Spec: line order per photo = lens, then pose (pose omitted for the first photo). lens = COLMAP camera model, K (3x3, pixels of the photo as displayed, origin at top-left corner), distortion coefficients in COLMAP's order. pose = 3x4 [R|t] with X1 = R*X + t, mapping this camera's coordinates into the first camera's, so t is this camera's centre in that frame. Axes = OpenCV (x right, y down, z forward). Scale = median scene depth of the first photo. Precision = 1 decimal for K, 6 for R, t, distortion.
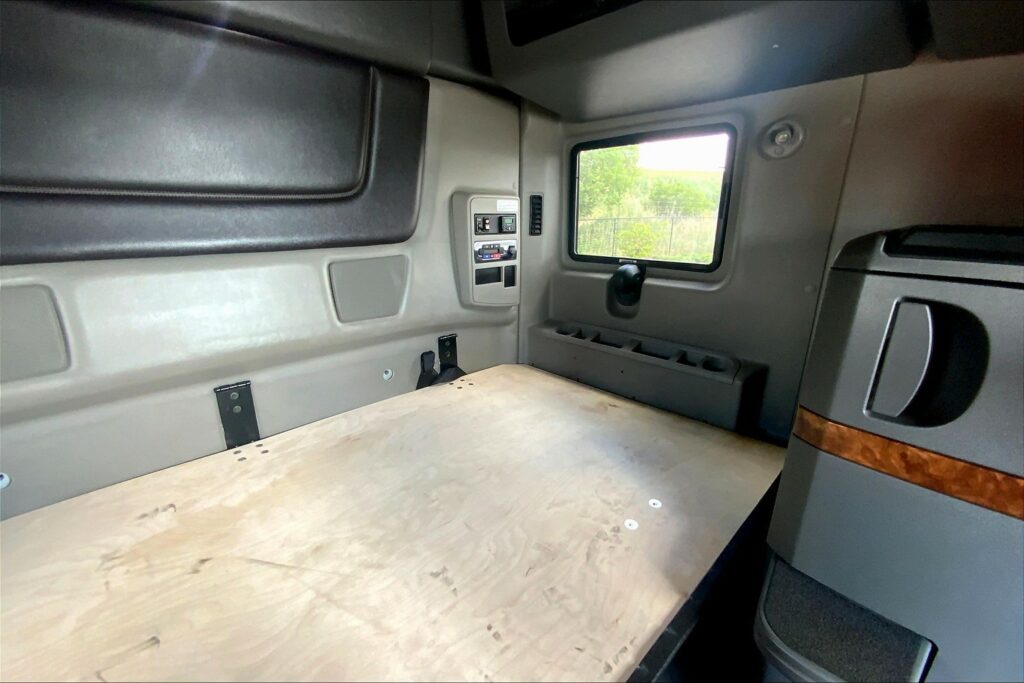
lens RADIAL K [[421.9, 0, 501.5], [0, 421.9, 339.5], [0, 0, 1]] dist [-0.015680, -0.000145]
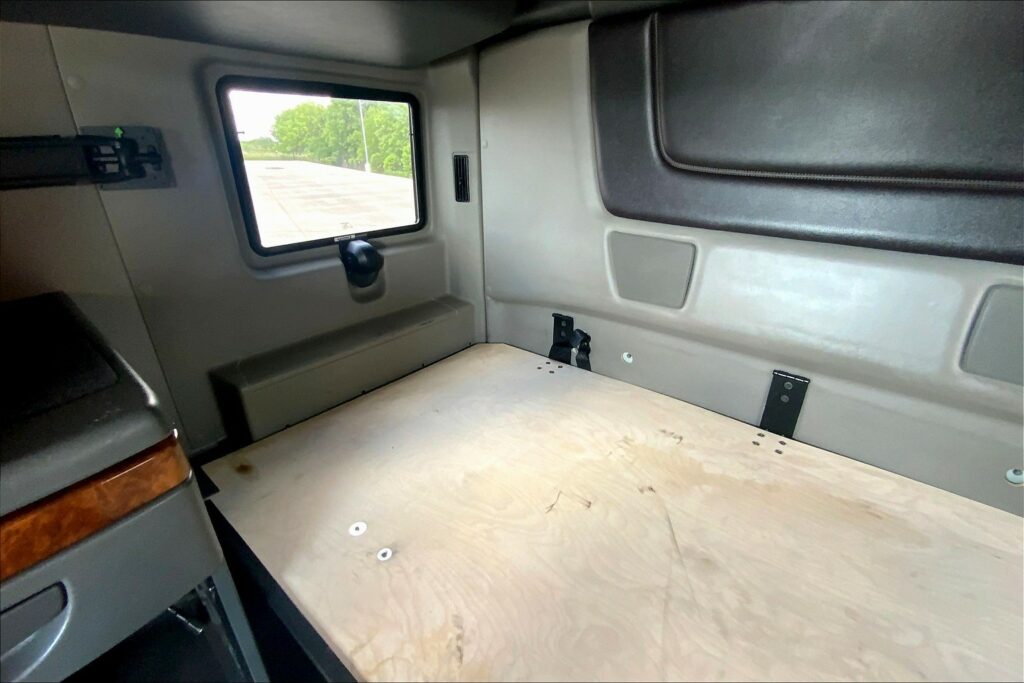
lens RADIAL K [[421.9, 0, 501.5], [0, 421.9, 339.5], [0, 0, 1]] dist [-0.015680, -0.000145]
pose [[0.124166, 0.390081, -0.912370, 0.154906], [-0.282998, 0.895218, 0.344234, -0.134424], [0.951050, 0.215456, 0.221548, 0.162016]]
